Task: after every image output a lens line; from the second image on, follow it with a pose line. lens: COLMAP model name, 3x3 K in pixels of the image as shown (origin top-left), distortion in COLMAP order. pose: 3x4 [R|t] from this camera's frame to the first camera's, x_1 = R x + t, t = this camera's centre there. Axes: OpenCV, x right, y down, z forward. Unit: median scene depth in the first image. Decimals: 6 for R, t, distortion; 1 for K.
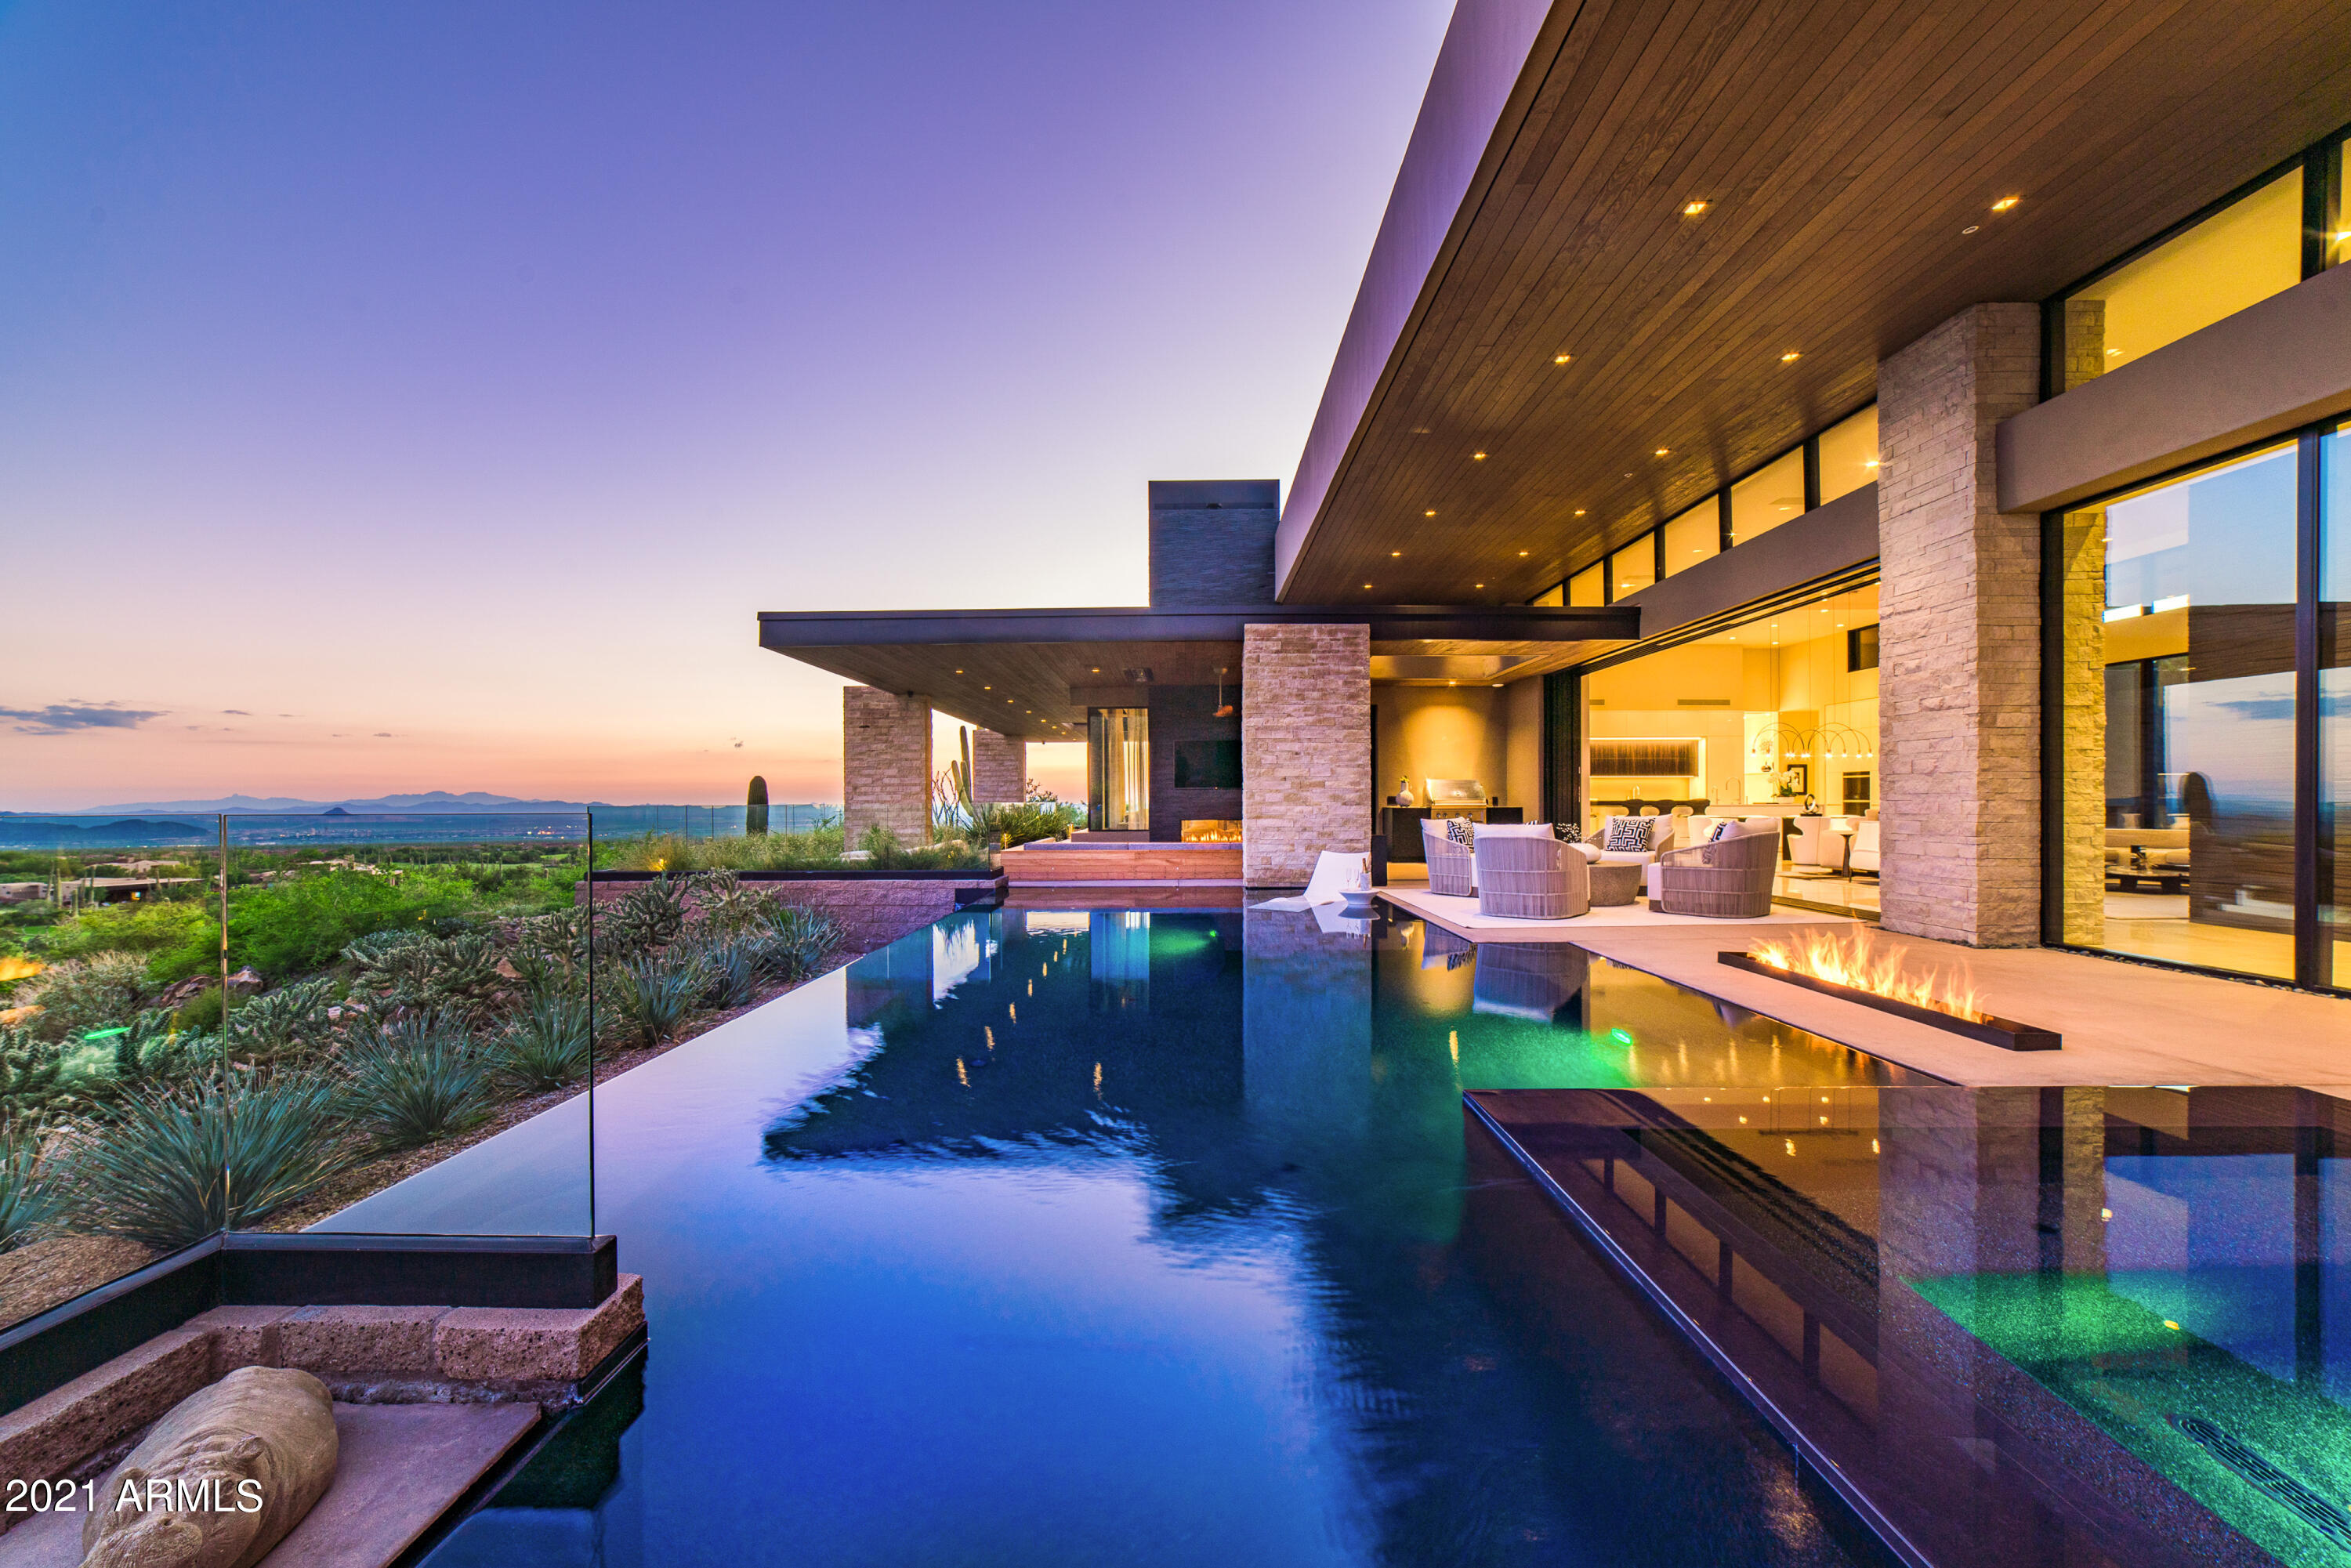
lens RADIAL K [[912.8, 0, 1177.4], [0, 912.8, 790.8], [0, 0, 1]] dist [-0.022734, 0.008345]
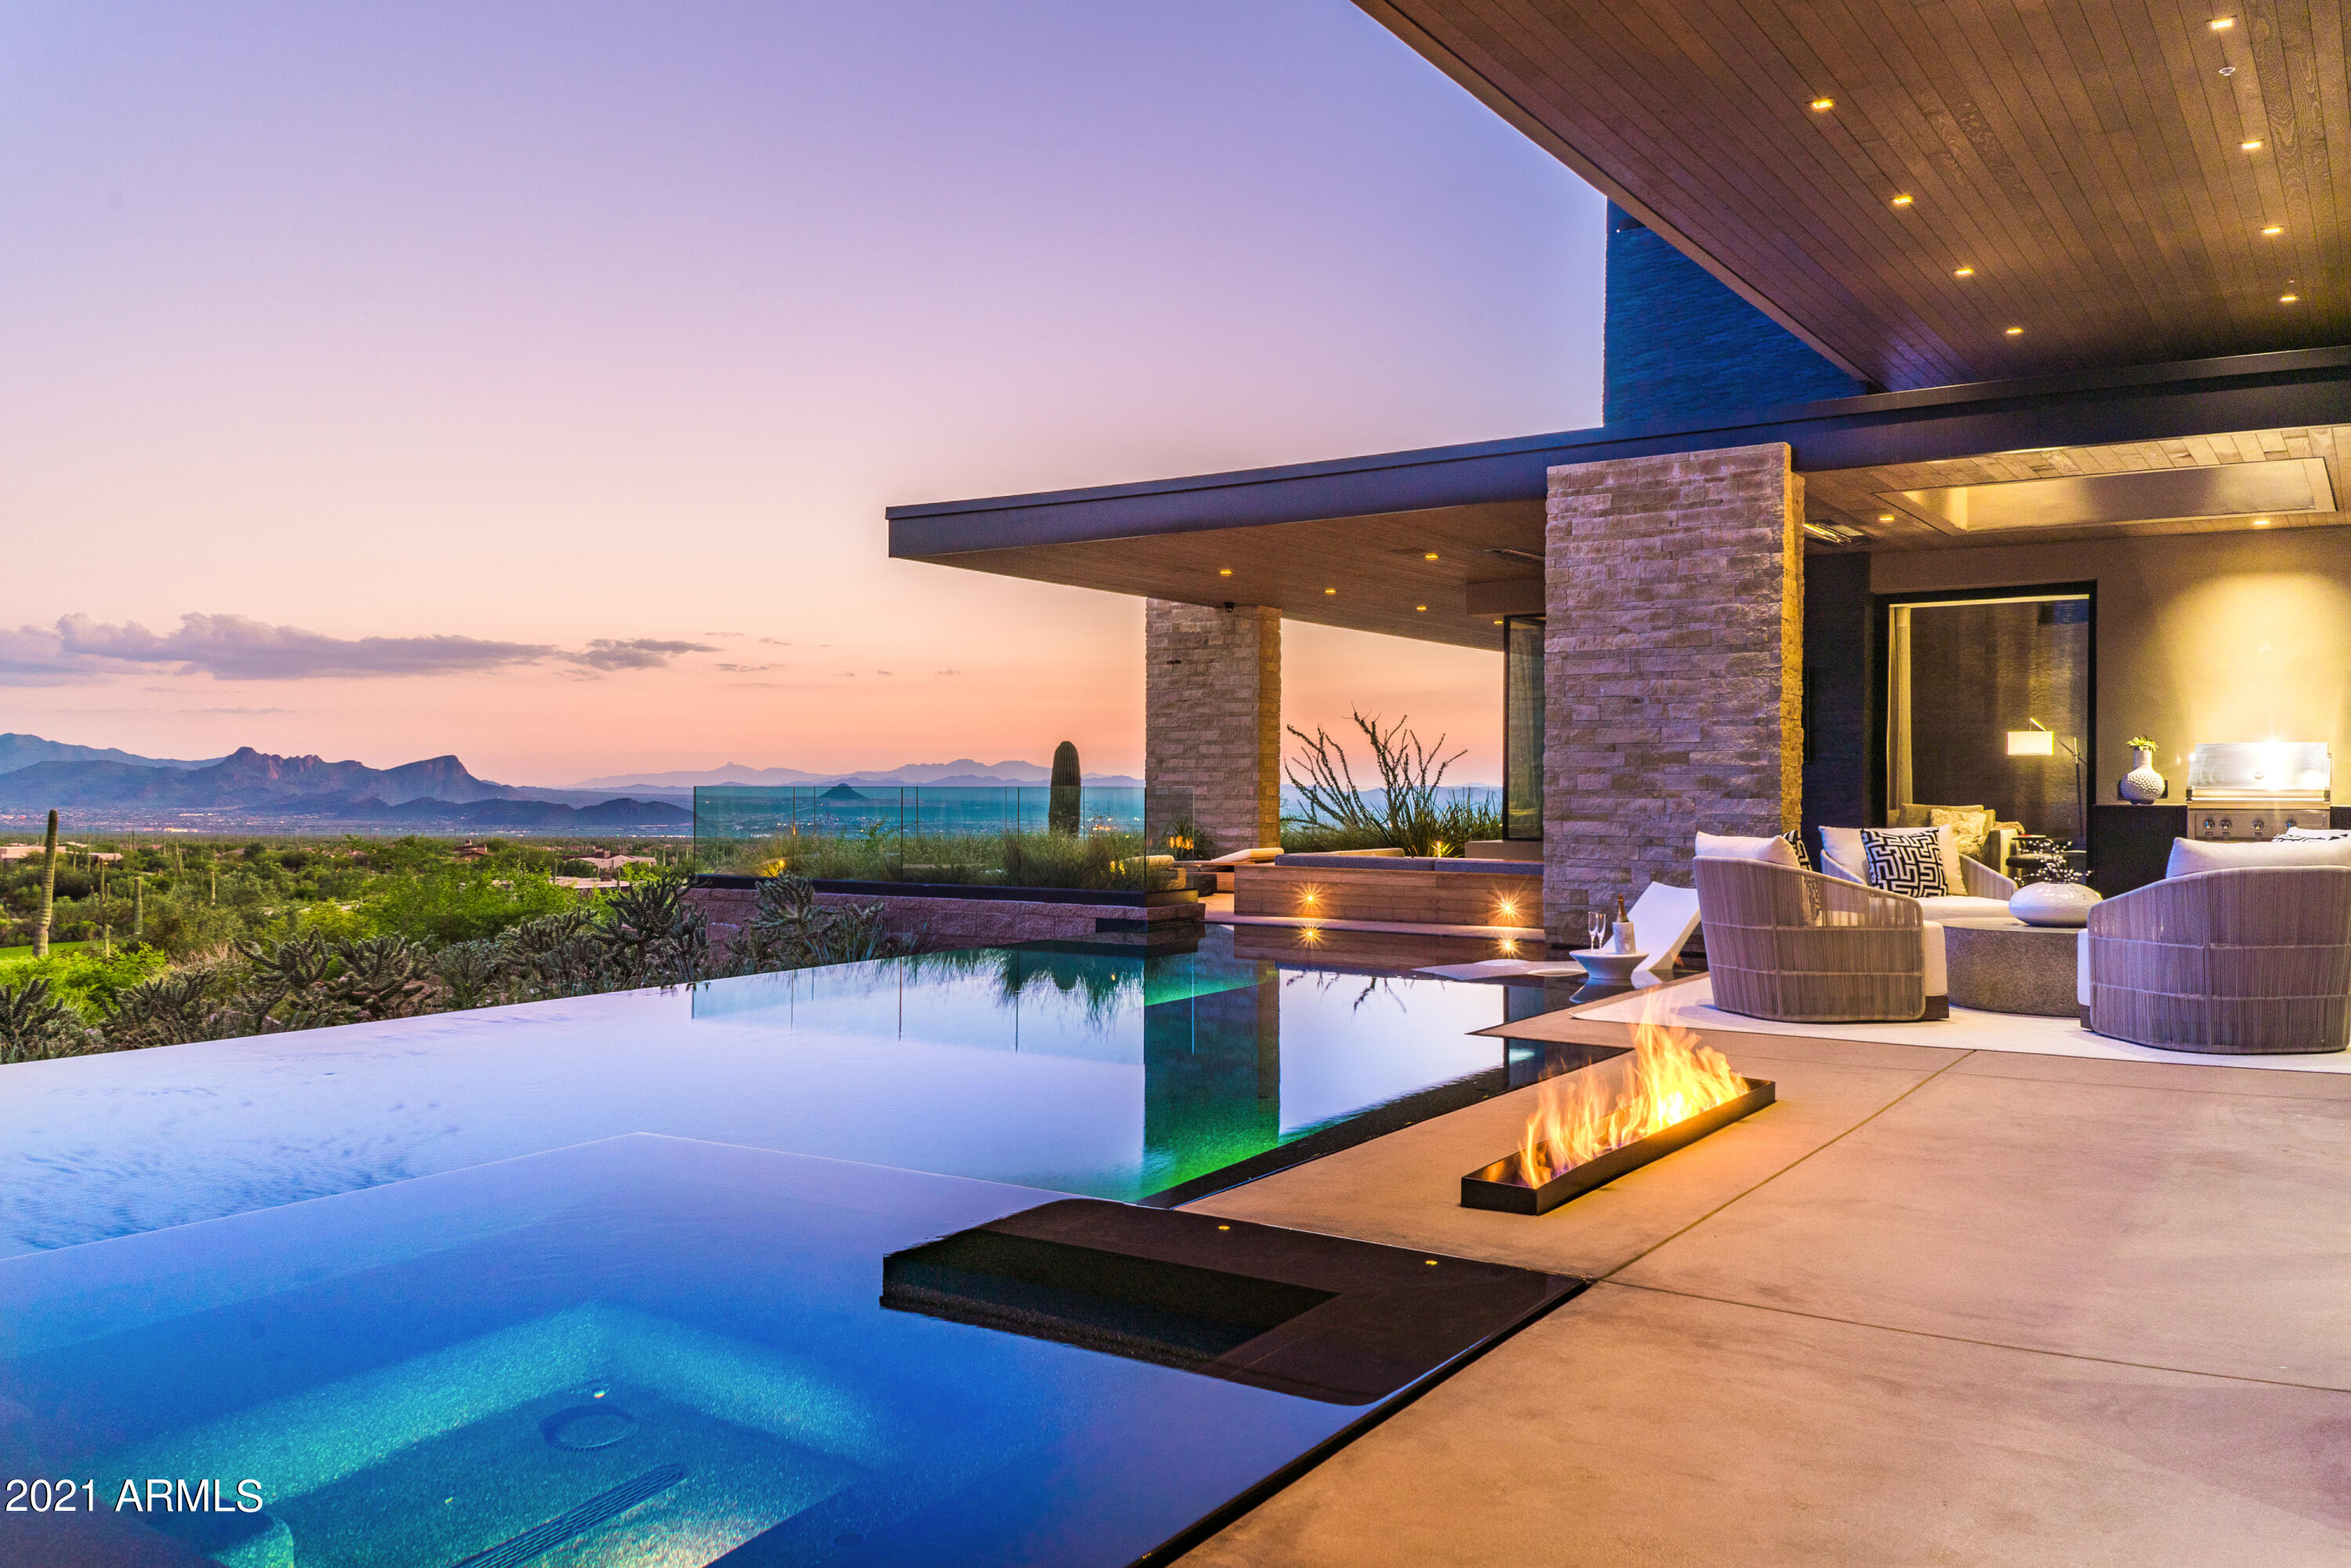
lens RADIAL K [[1804.3, 0, 1175.5], [0, 1804.3, 784.0], [0, 0, 1]] dist [0.256734, -0.402174]
pose [[0.844001, 0.008388, -0.536275, 0.475116], [-0.001447, 0.999910, 0.013362, -0.005699], [0.536339, -0.010501, 0.843937, -0.056662]]
